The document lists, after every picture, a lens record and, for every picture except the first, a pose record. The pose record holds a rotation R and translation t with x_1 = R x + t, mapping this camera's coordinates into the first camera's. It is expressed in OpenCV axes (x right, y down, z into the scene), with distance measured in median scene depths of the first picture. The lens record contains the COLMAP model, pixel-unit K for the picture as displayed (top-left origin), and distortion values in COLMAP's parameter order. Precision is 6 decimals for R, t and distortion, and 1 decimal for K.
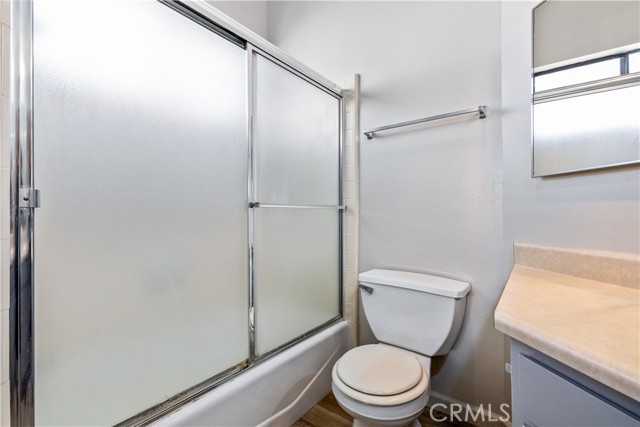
lens RADIAL K [[290.6, 0, 315.9], [0, 290.6, 215.8], [0, 0, 1]] dist [0.010045, -0.001499]
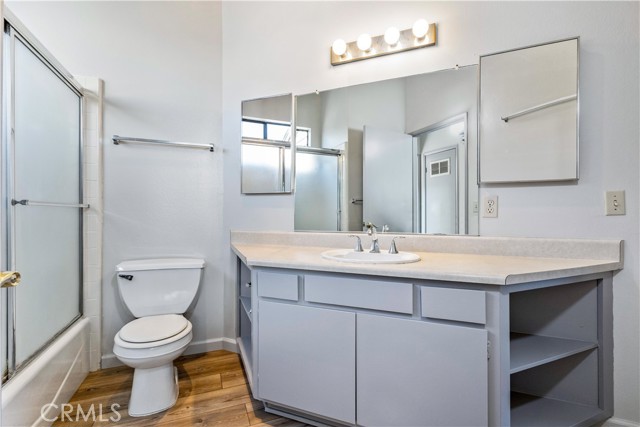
lens RADIAL K [[290.6, 0, 320.7], [0, 290.6, 214.4], [0, 0, 1]] dist [0.010045, -0.001499]
pose [[0.505933, 0.002537, 0.862569, -0.368861], [-0.002072, 0.999996, -0.001727, 0.000810], [-0.862570, -0.000913, 0.505937, -0.218898]]
